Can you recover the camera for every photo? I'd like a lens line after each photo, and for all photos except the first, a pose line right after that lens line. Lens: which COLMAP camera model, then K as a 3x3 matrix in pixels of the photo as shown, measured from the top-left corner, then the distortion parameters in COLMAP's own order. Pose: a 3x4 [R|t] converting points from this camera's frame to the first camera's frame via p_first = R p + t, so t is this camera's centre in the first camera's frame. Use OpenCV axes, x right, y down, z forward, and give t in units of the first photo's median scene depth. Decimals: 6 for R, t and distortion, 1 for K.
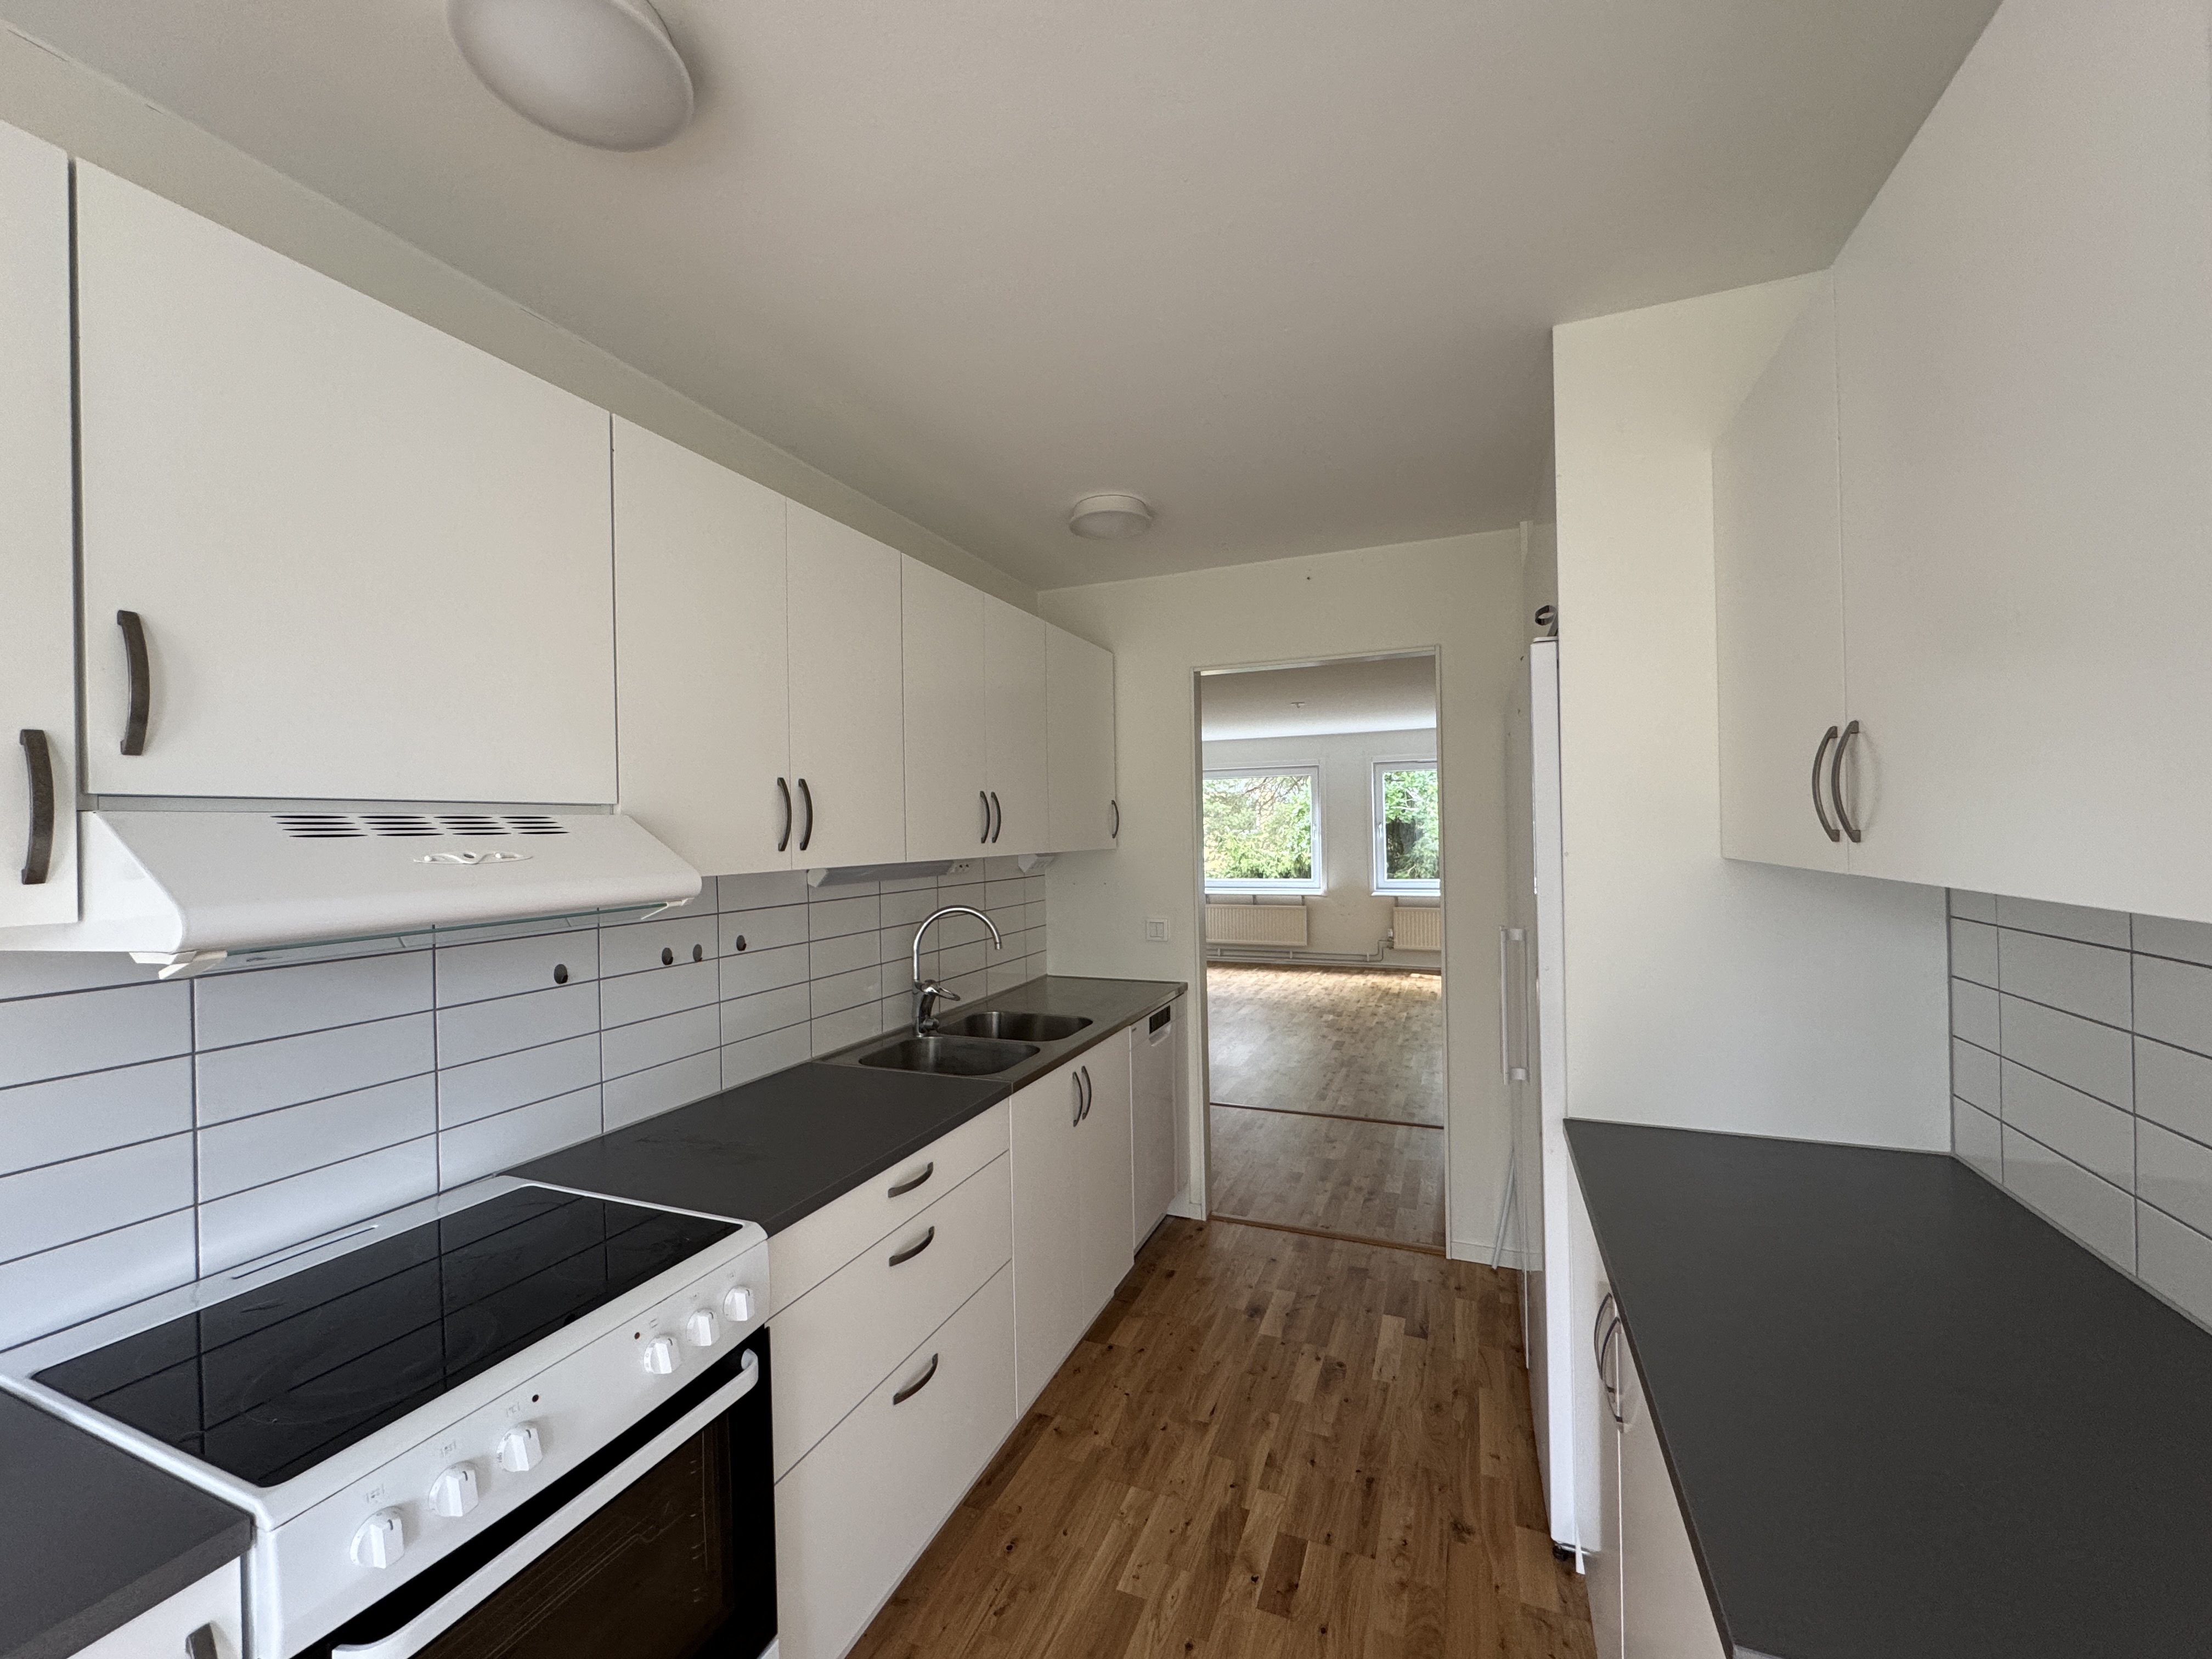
lens RADIAL K [[884.1, 0, 1096.5], [0, 884.1, 831.0], [0, 0, 1]] dist [-0.001052, -0.000035]
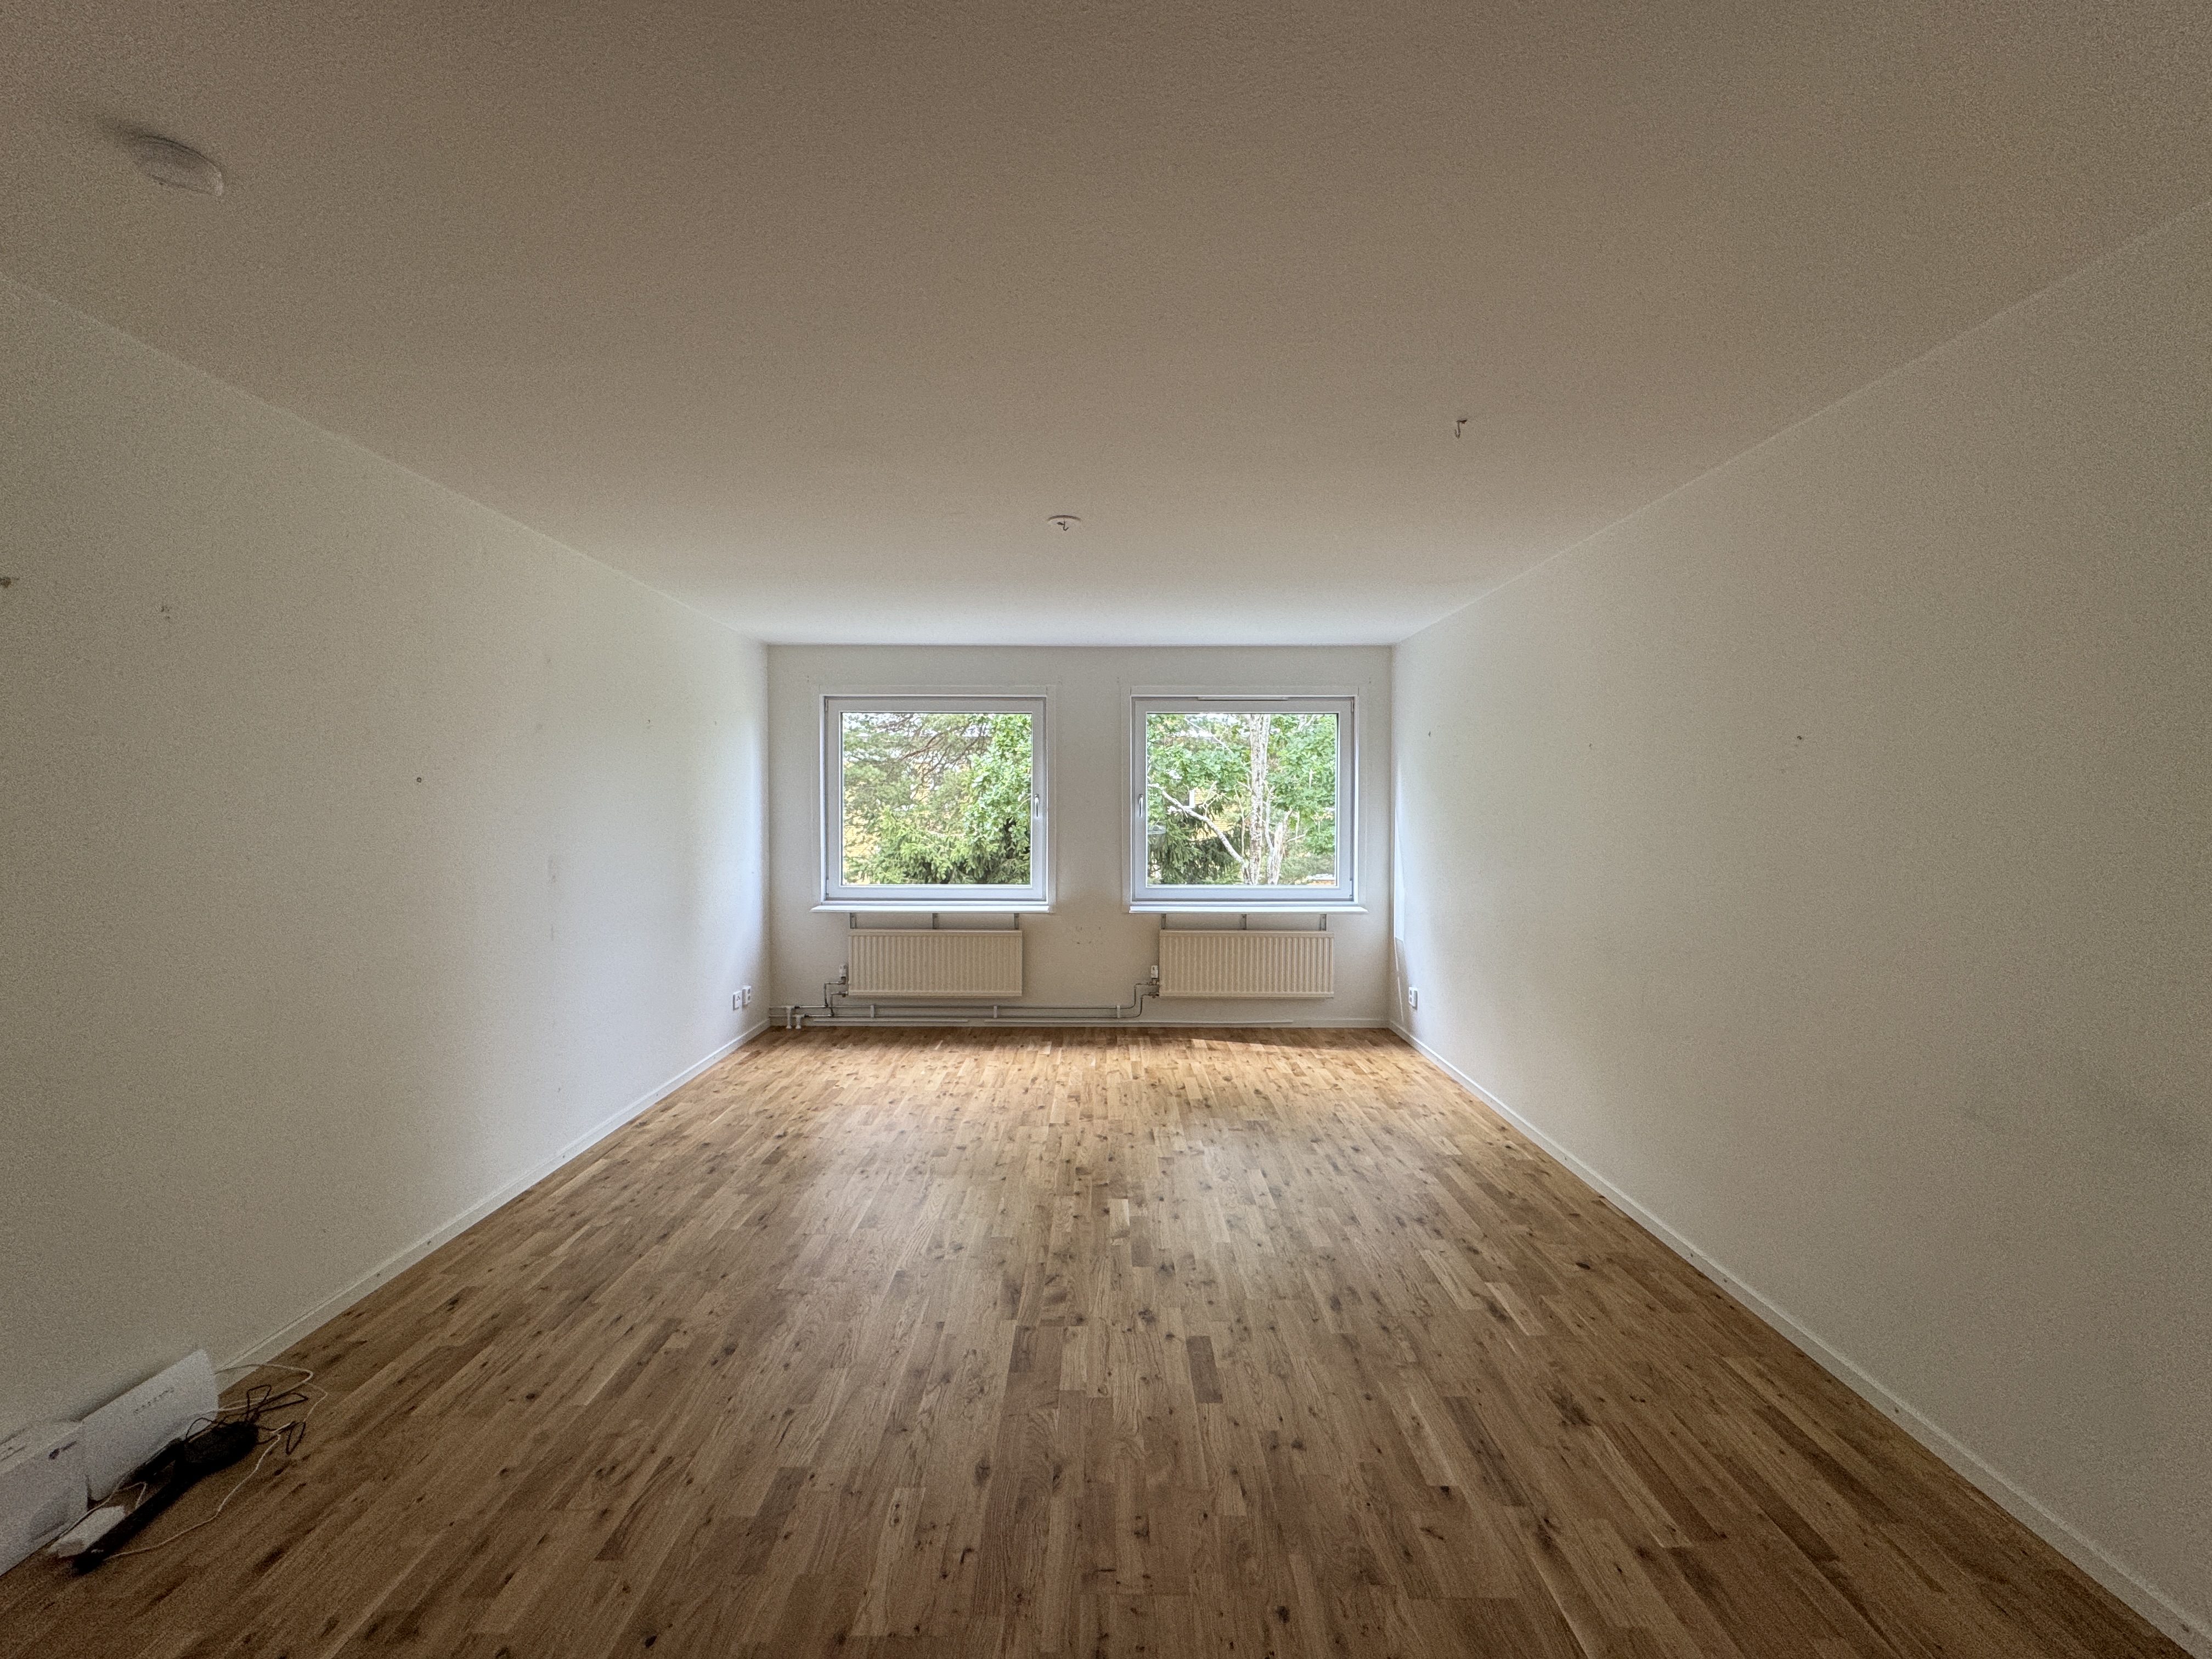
lens RADIAL K [[884.1, 0, 1112.0], [0, 884.1, 828.1], [0, 0, 1]] dist [-0.001052, -0.000035]
pose [[0.916839, 0.011897, 0.399079, 0.051245], [-0.021368, 0.999586, 0.019292, 0.002305], [-0.398684, -0.026215, 0.916714, 0.418575]]
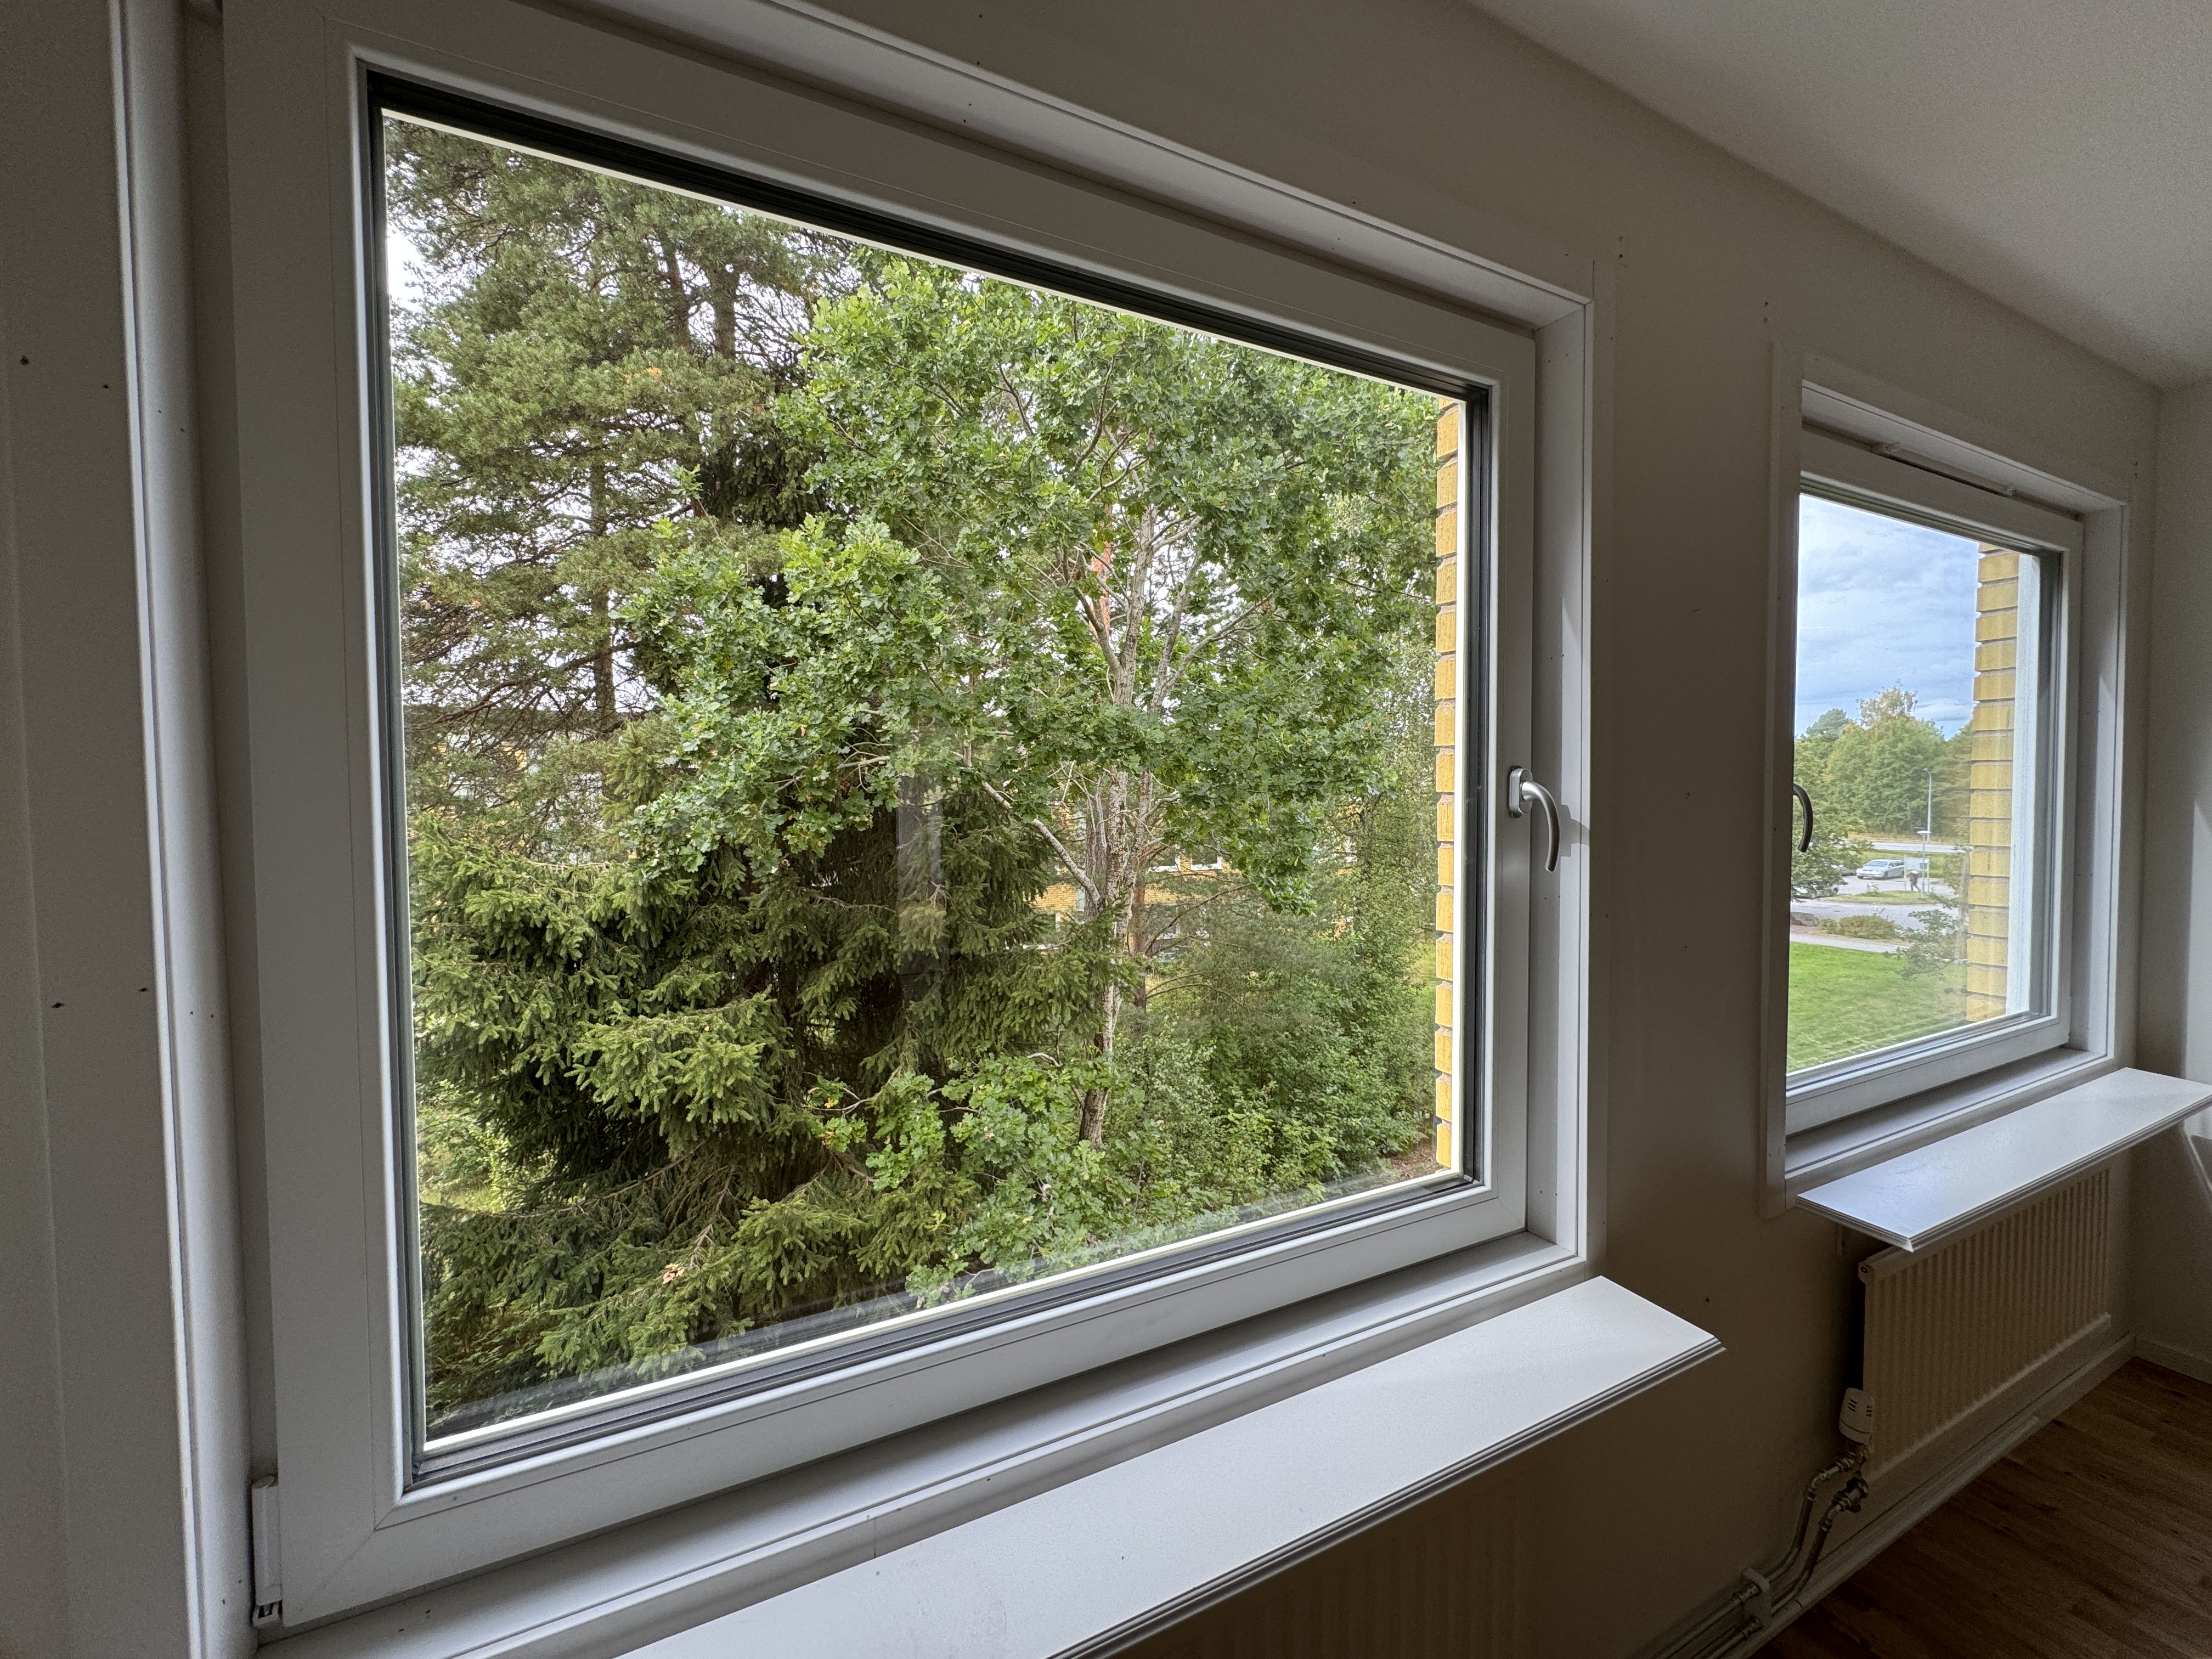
lens RADIAL K [[884.1, 0, 1102.9], [0, 884.1, 825.3], [0, 0, 1]] dist [-0.001052, -0.000035]
pose [[0.641525, -0.012040, 0.767008, 0.097736], [-0.004483, 0.999801, 0.019443, -0.001214], [-0.767089, -0.015912, 0.641343, 0.956352]]
